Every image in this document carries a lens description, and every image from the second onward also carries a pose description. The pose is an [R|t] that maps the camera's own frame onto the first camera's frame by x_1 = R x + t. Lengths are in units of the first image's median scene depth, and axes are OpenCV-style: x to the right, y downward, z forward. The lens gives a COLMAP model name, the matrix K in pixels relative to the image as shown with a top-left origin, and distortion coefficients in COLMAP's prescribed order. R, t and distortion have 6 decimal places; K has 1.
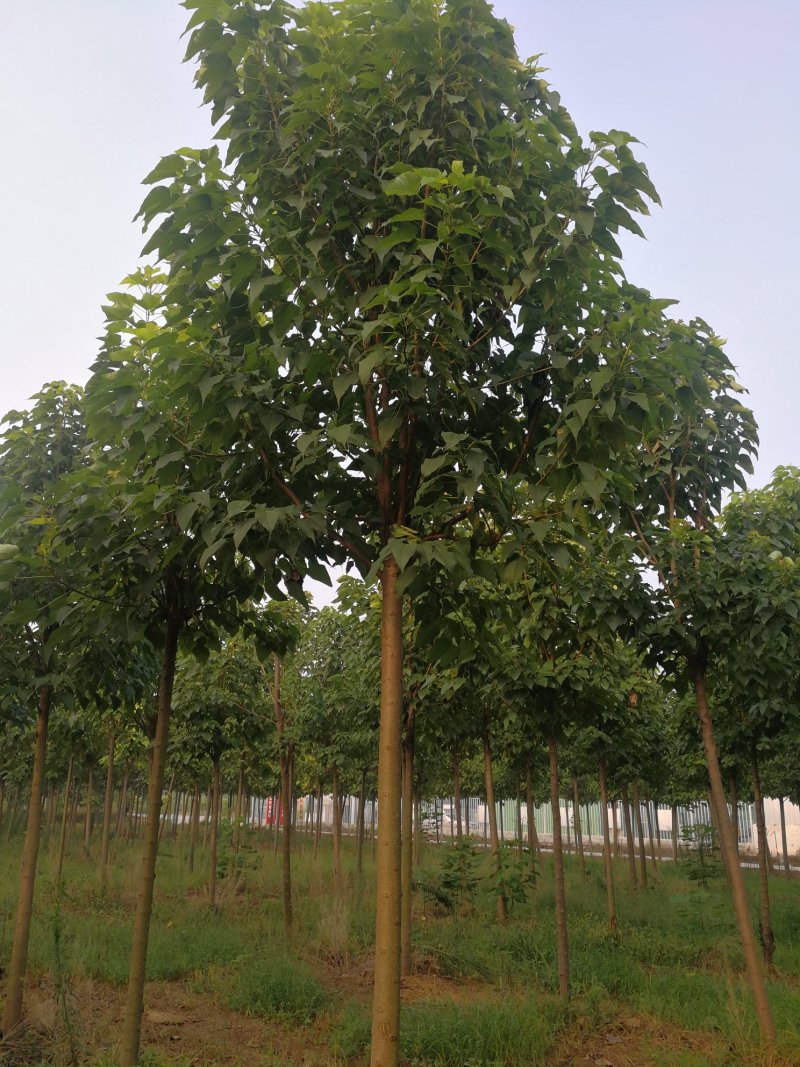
lens RADIAL K [[873.7, 0, 397.3], [0, 873.7, 534.5], [0, 0, 1]] dist [0.010020, -0.008438]
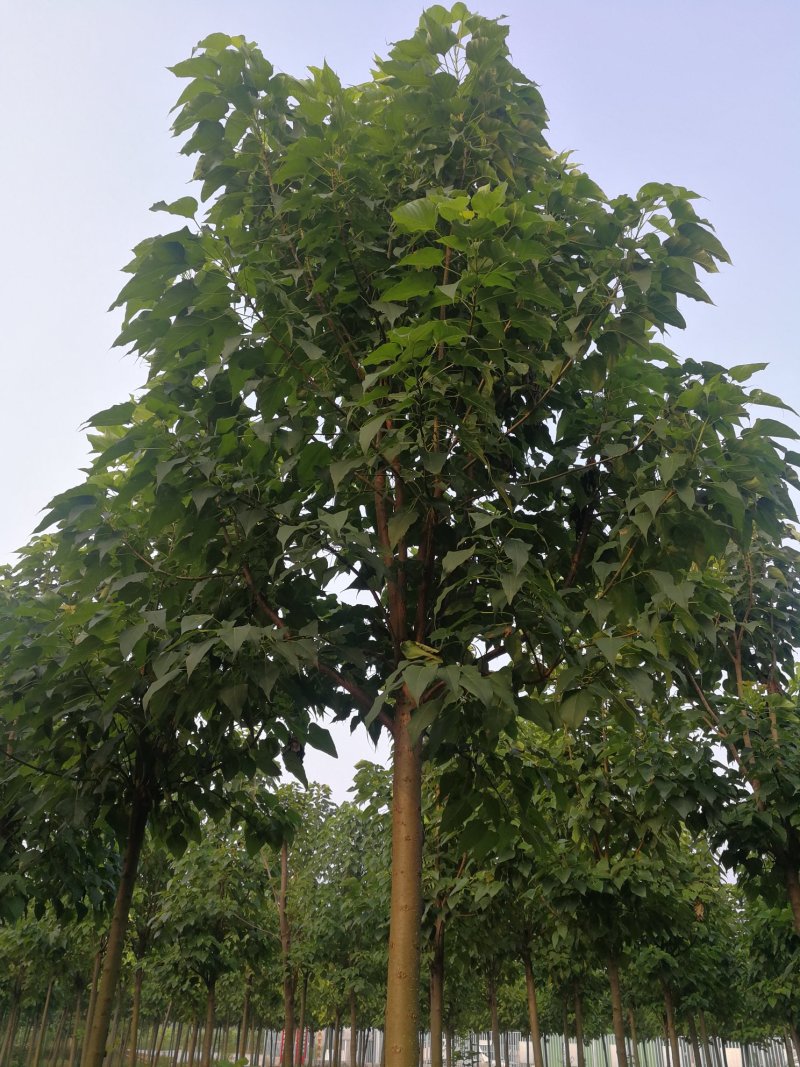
lens RADIAL K [[873.7, 0, 406.2], [0, 873.7, 533.3], [0, 0, 1]] dist [0.010020, -0.008438]
pose [[0.999752, -0.006737, -0.021233, 0.004869], [0.001870, 0.975187, -0.221373, 0.024661], [0.022197, 0.221279, 0.974958, 0.109119]]
